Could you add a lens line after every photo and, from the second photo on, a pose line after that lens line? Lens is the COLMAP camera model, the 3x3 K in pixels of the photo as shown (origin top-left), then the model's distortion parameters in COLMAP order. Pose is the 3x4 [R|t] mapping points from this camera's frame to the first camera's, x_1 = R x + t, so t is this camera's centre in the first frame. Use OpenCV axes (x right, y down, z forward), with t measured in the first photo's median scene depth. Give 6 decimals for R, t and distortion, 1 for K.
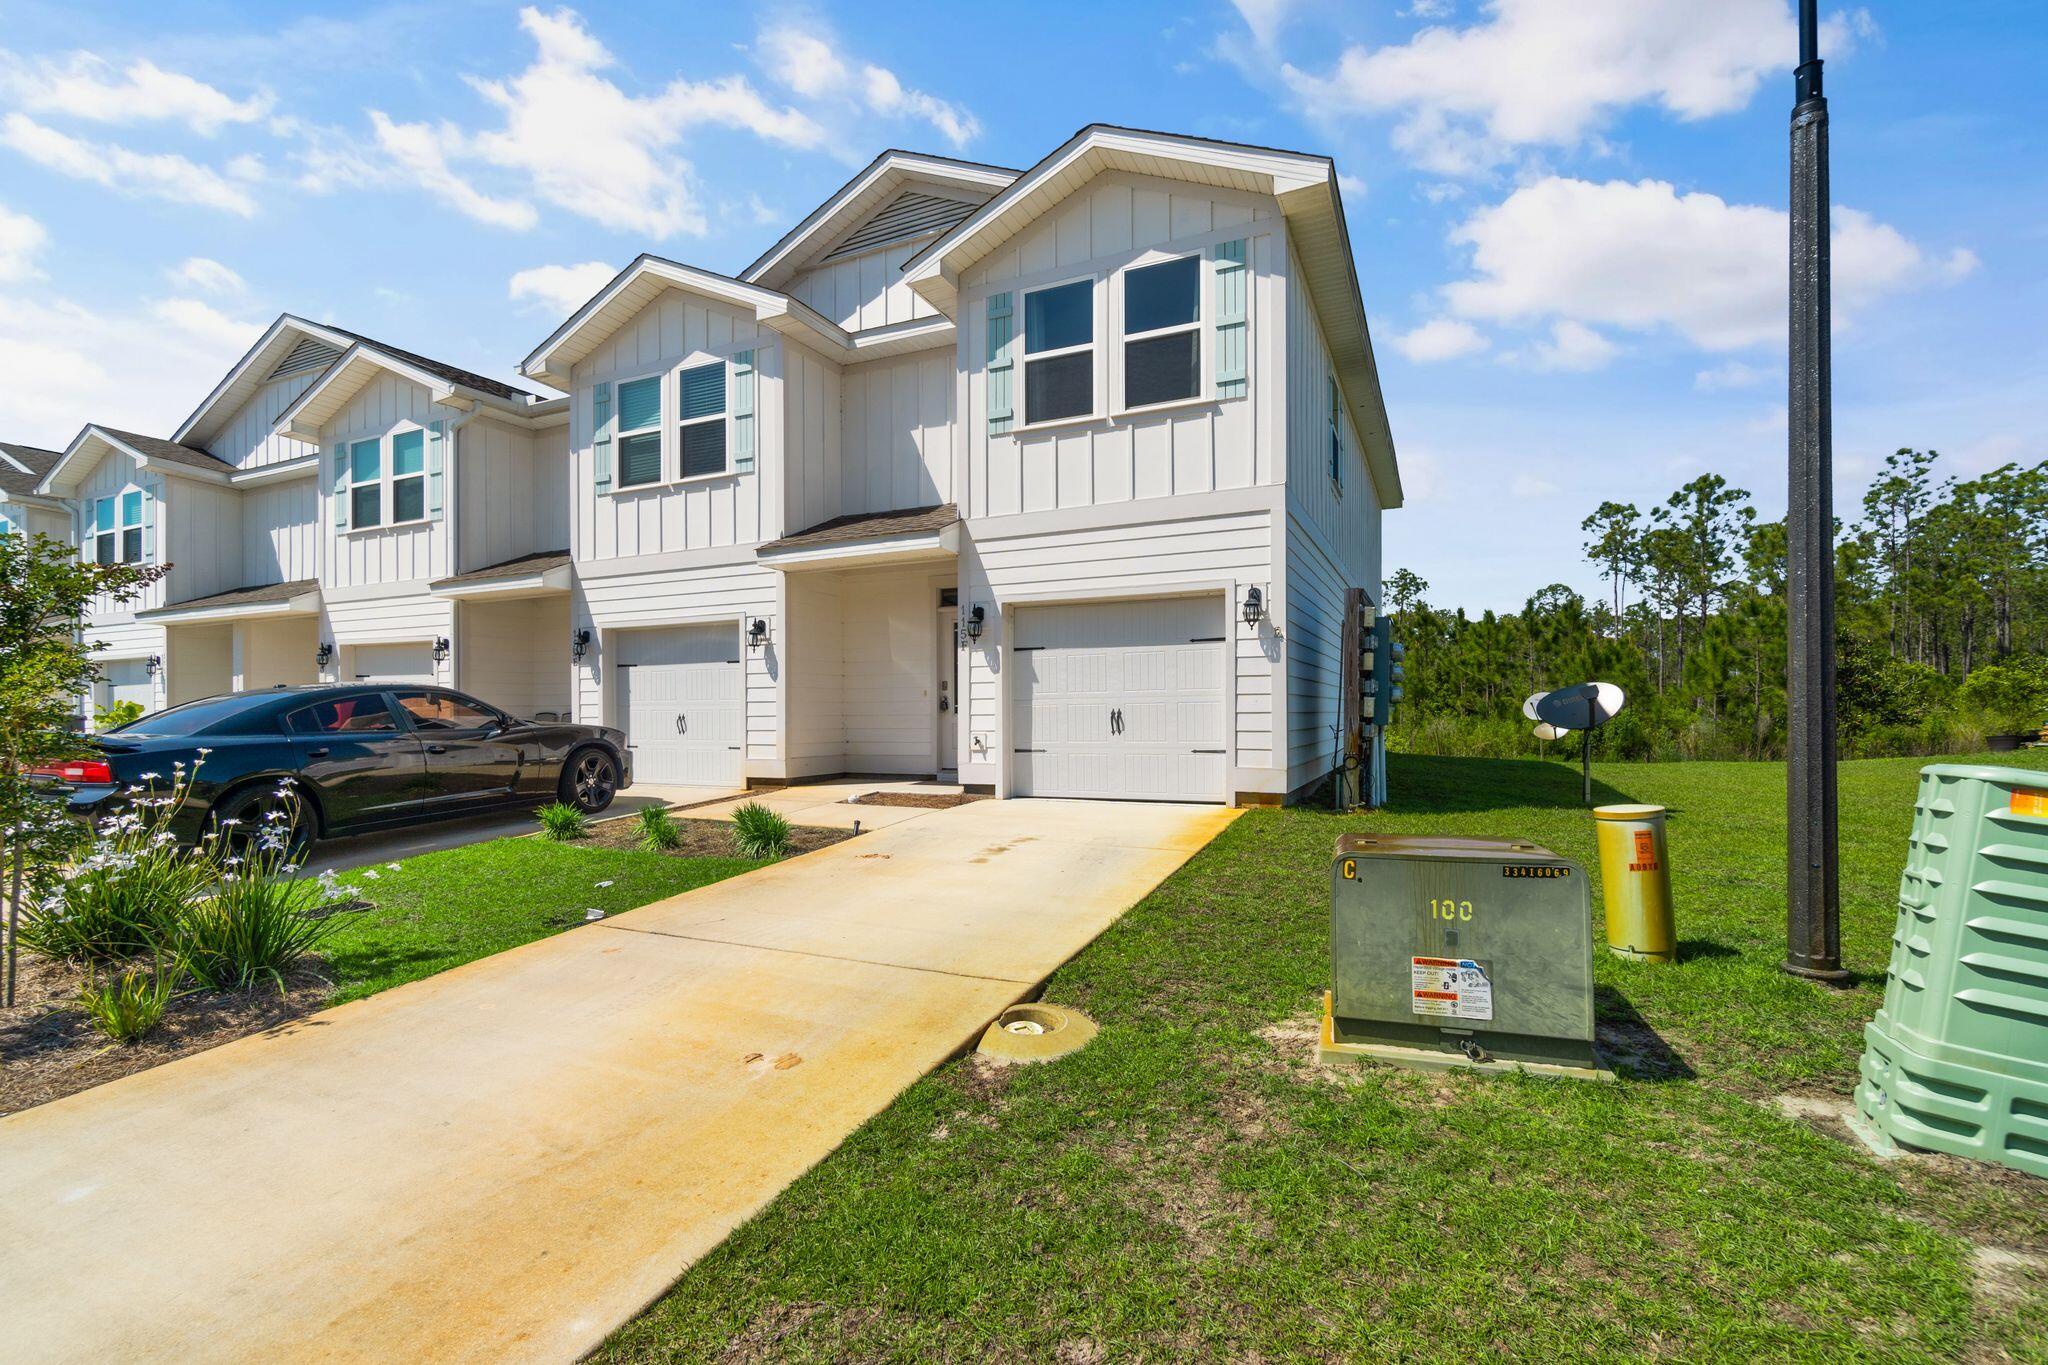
lens RADIAL K [[887.4, 0, 961.5], [0, 887.4, 716.1], [0, 0, 1]] dist [-0.001489, 0.000768]
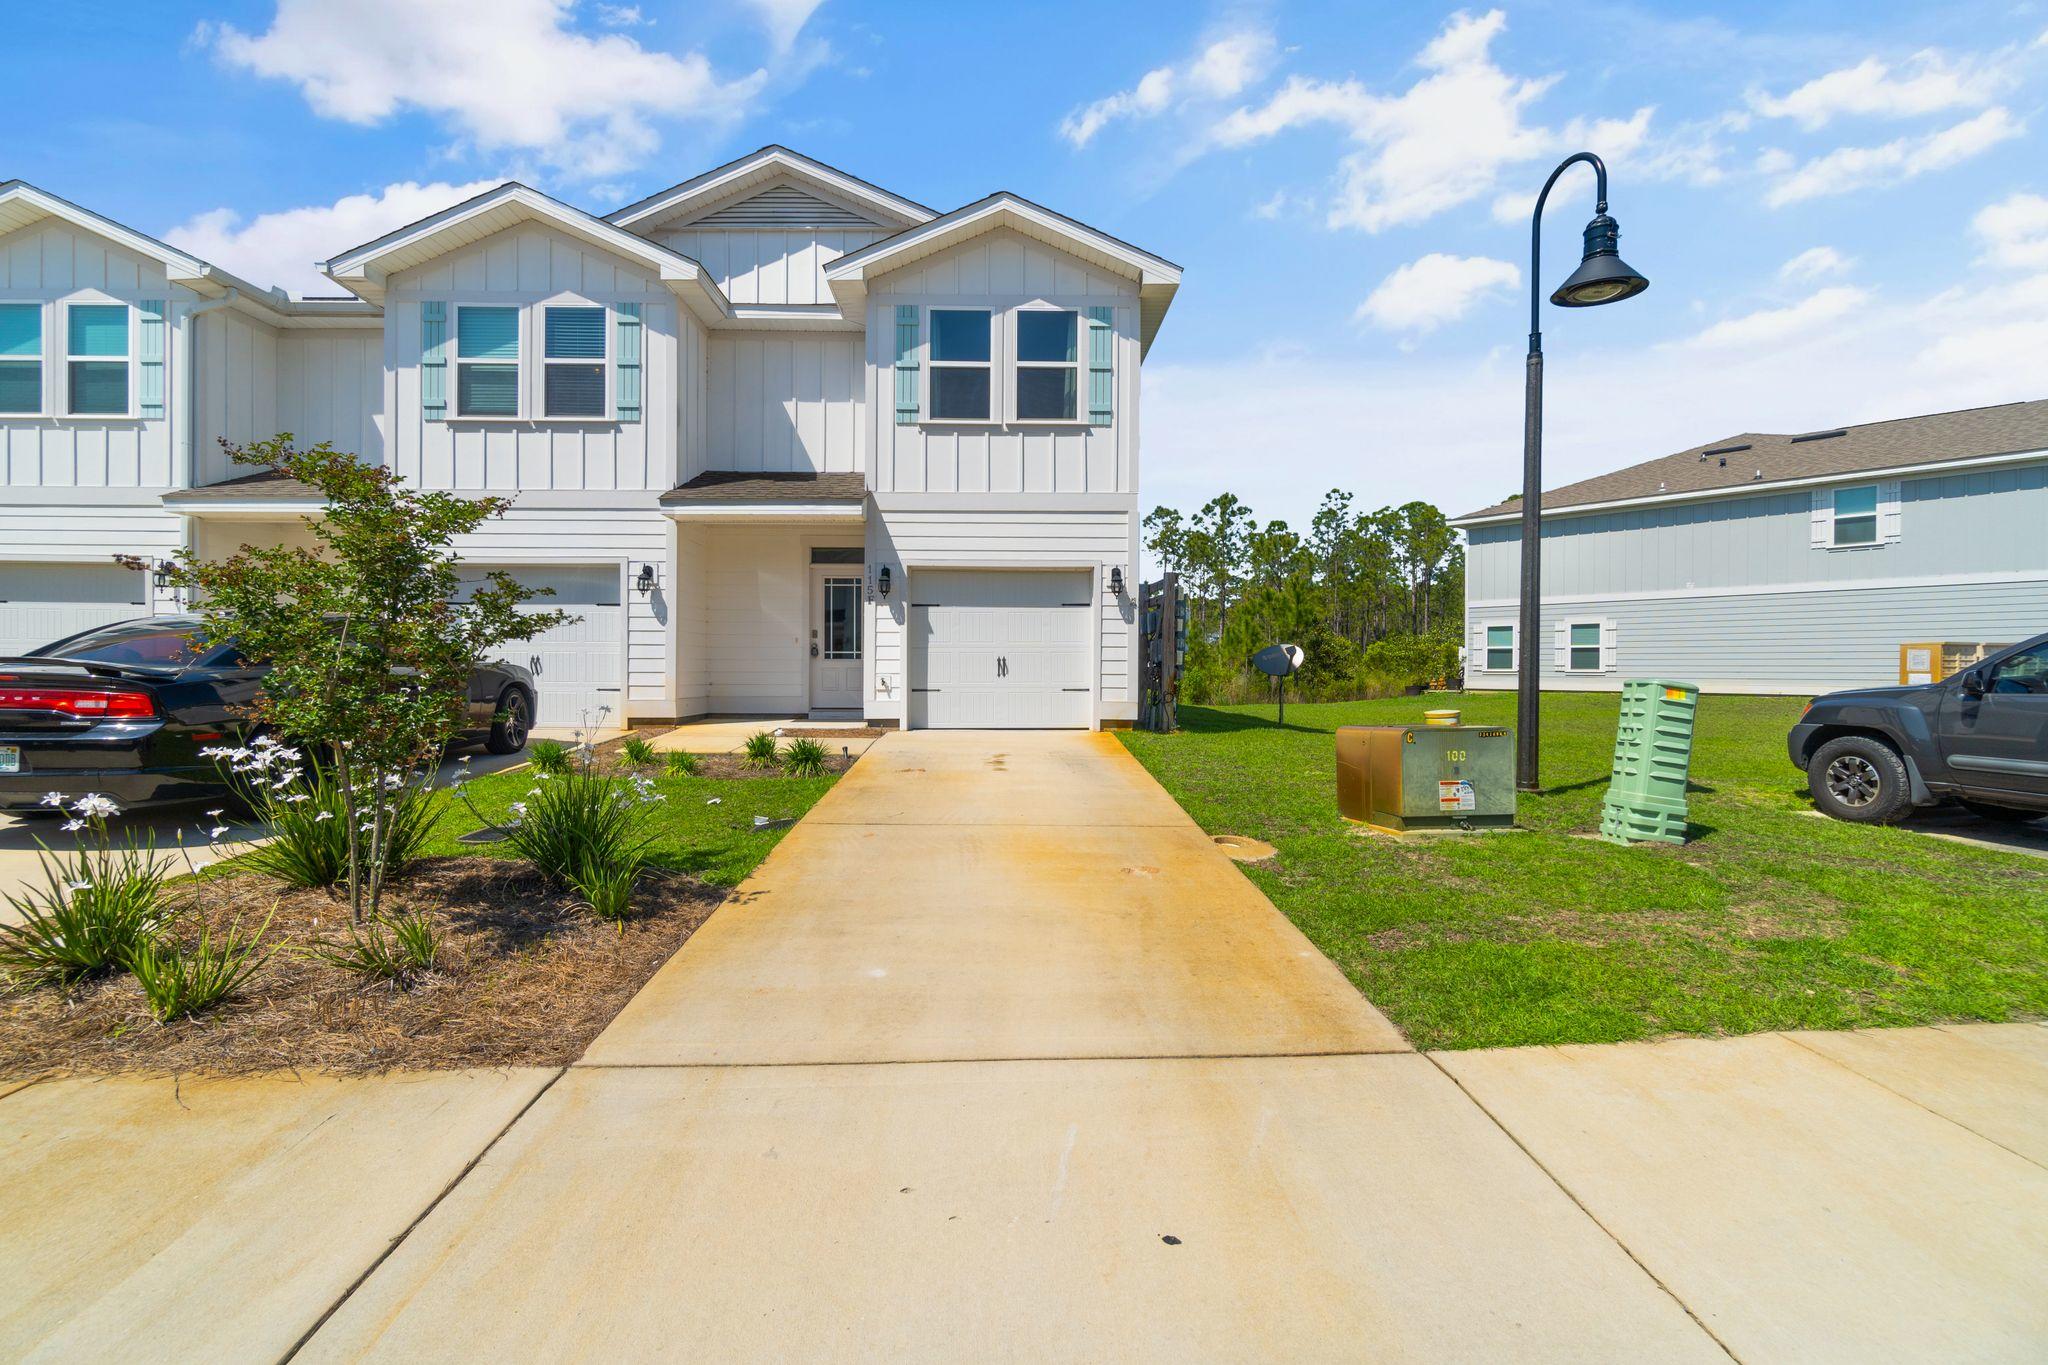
lens RADIAL K [[887.4, 0, 925.2], [0, 887.4, 673.0], [0, 0, 1]] dist [-0.001489, 0.000768]
pose [[0.909148, 0.010186, 0.416349, -0.367949], [-0.010443, 0.999944, -0.001661, 0.015379], [-0.416342, -0.002837, 0.909203, -0.078545]]
